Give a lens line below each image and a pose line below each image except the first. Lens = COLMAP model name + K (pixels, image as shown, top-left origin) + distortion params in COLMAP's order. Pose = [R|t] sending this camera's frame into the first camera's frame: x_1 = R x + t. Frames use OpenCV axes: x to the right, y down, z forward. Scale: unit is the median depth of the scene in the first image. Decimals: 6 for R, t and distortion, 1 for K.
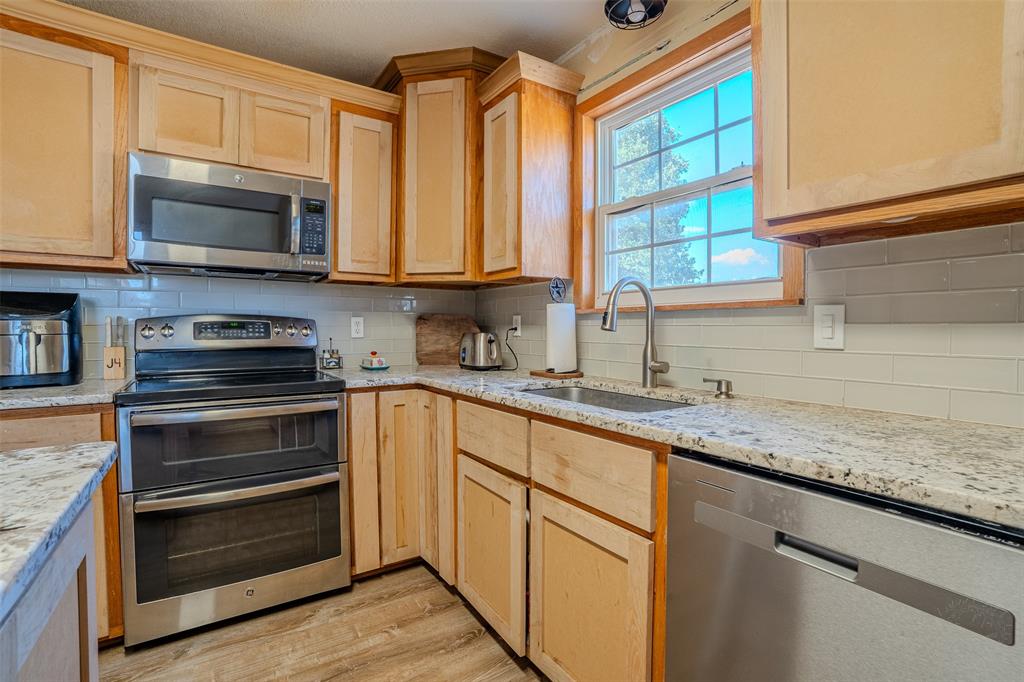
lens RADIAL K [[474.8, 0, 504.9], [0, 474.8, 332.7], [0, 0, 1]] dist [-0.002904, 0.000055]
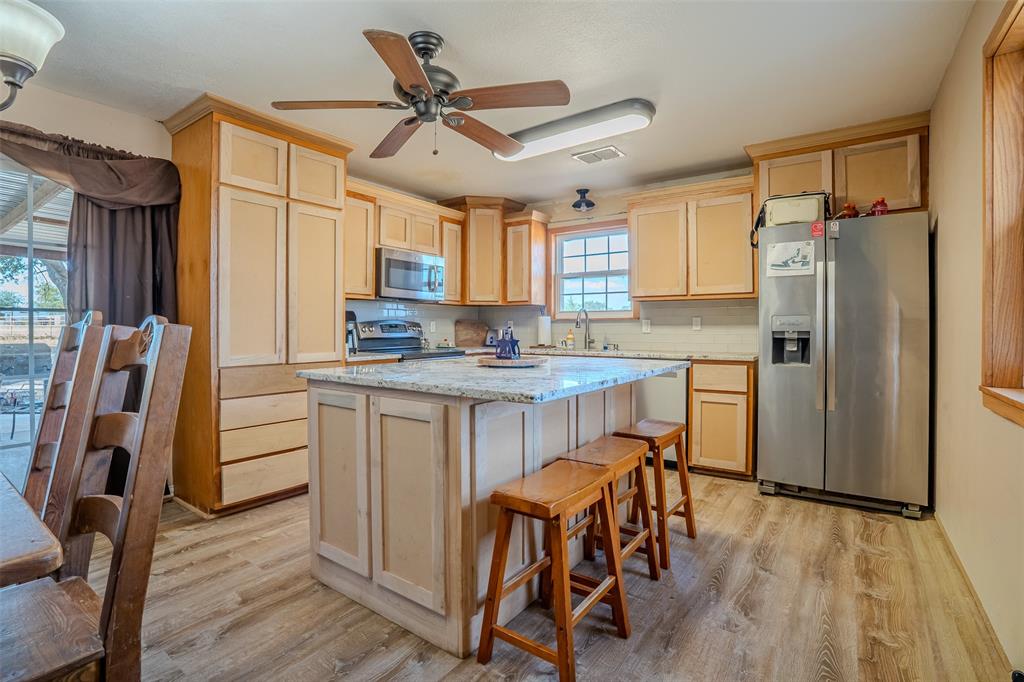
lens RADIAL K [[474.8, 0, 513.3], [0, 474.8, 334.8], [0, 0, 1]] dist [-0.002904, 0.000055]
pose [[0.919067, -0.012063, 0.393917, -0.907262], [0.008608, 0.999907, 0.010537, 0.002924], [-0.394008, -0.006294, 0.919086, -1.031343]]
